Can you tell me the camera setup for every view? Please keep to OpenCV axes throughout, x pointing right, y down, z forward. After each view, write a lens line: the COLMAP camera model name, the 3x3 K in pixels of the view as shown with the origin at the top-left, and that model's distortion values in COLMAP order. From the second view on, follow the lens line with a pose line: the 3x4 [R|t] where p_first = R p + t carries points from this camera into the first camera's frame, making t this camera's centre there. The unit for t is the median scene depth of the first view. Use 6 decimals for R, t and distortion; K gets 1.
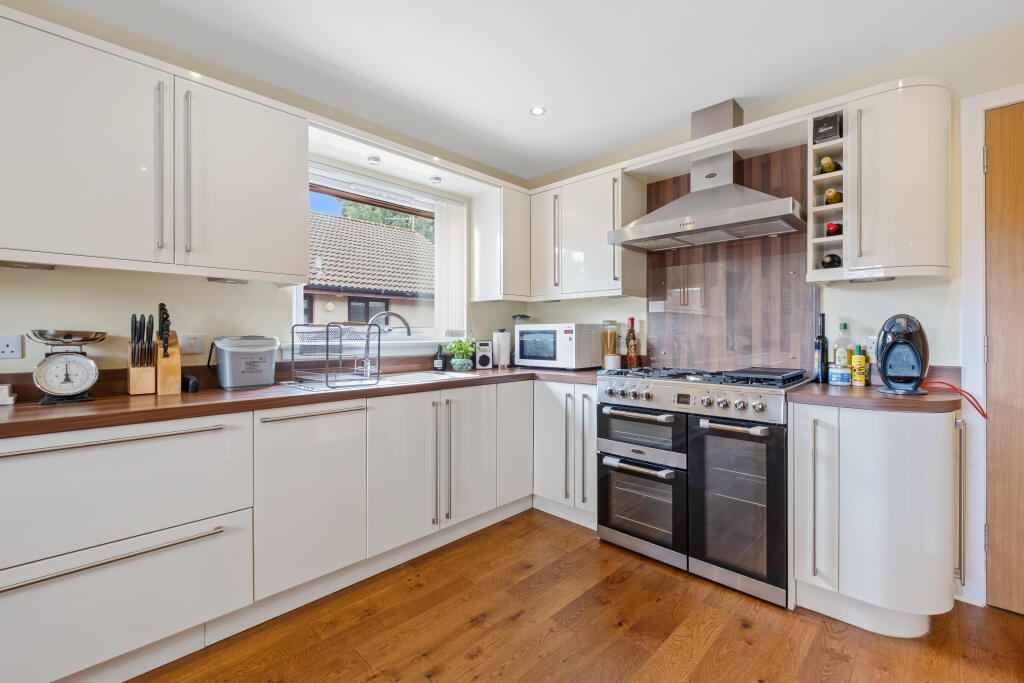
lens RADIAL K [[441.1, 0, 511.7], [0, 441.1, 335.2], [0, 0, 1]] dist [0.001514, -0.004535]
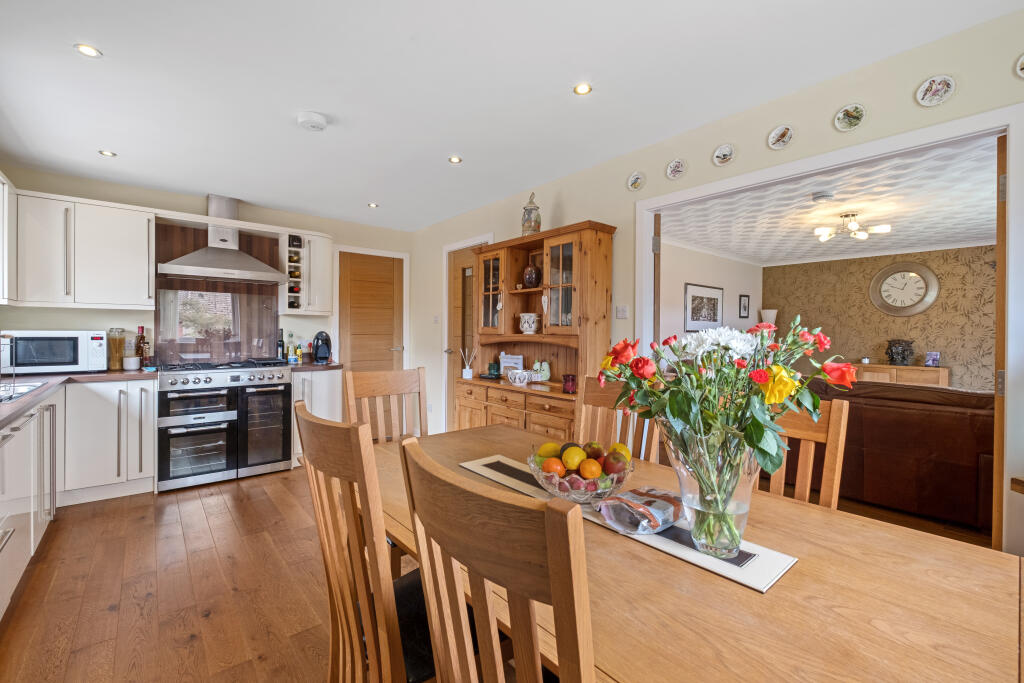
lens RADIAL K [[441.1, 0, 517.6], [0, 441.1, 335.7], [0, 0, 1]] dist [0.001514, -0.004535]
pose [[0.101868, -0.006344, 0.994778, -1.066401], [-0.006520, 0.999954, 0.007044, -0.036001], [-0.994777, -0.007203, 0.101822, -0.231826]]
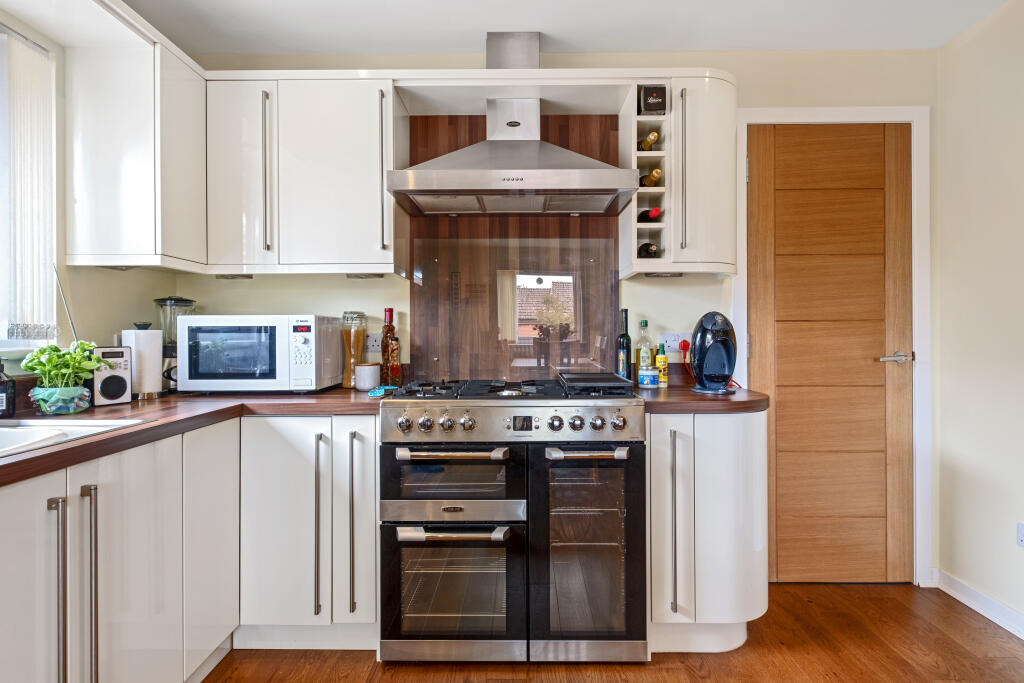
lens RADIAL K [[554.8, 0, 515.4], [0, 554.8, 335.0], [0, 0, 1]] dist [0.000363, -0.000037]
pose [[0.723407, -0.003392, 0.690413, -0.212510], [0.004086, 0.999991, 0.000632, 0.001165], [-0.690409, 0.002364, 0.723415, 0.318299]]
